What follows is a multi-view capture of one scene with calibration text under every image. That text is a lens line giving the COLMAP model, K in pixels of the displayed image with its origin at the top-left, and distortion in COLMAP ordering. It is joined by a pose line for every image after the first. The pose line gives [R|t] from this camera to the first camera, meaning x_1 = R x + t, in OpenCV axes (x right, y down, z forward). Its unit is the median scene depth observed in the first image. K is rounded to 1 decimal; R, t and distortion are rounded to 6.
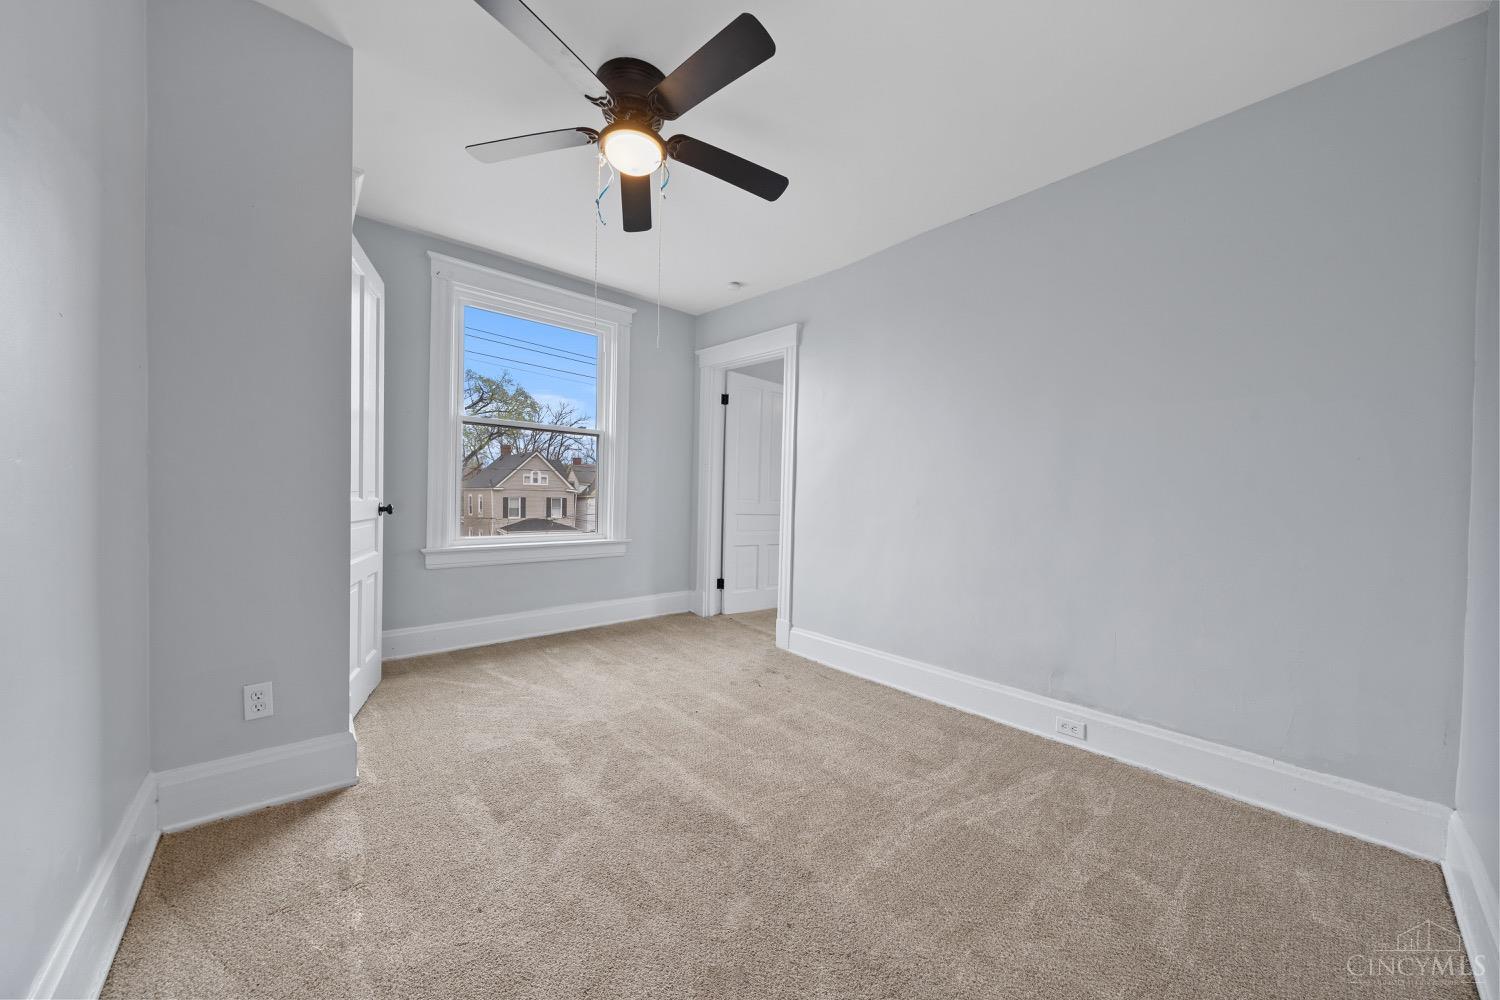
lens RADIAL K [[519.5, 0, 757.3], [0, 519.5, 501.9], [0, 0, 1]] dist [-0.001675, -0.000397]
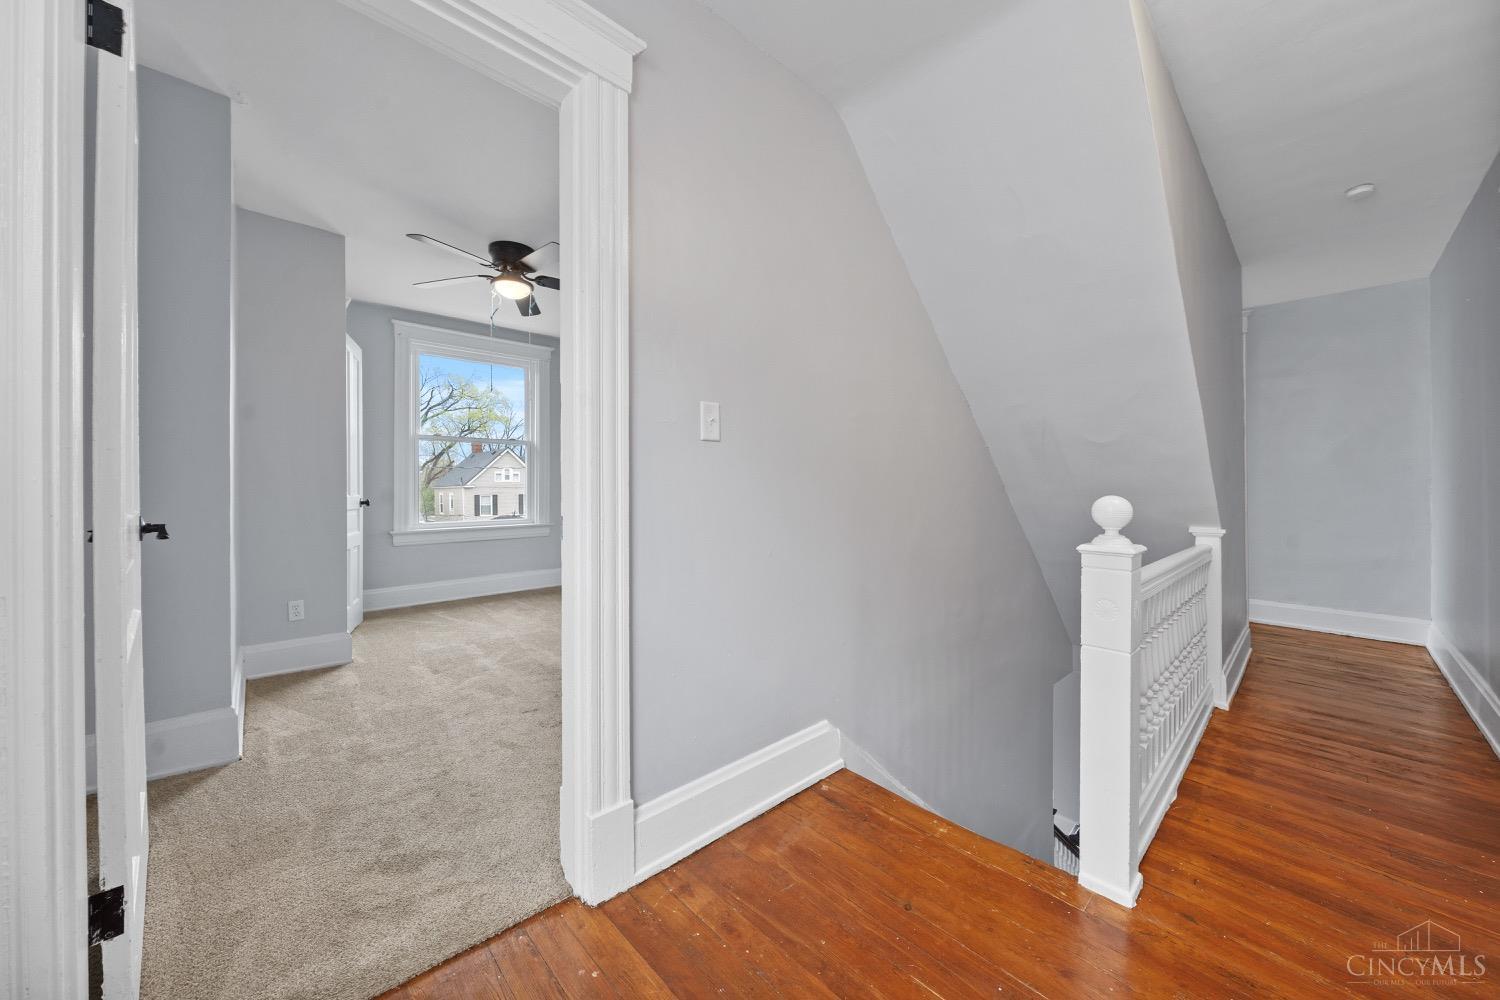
lens RADIAL K [[519.5, 0, 747.2], [0, 519.5, 484.3], [0, 0, 1]] dist [-0.001675, -0.000397]
pose [[0.999342, -0.023362, 0.027745, 0.324673], [0.023840, 0.999571, -0.017012, 0.012485], [-0.027336, 0.017663, 0.999470, -0.495808]]
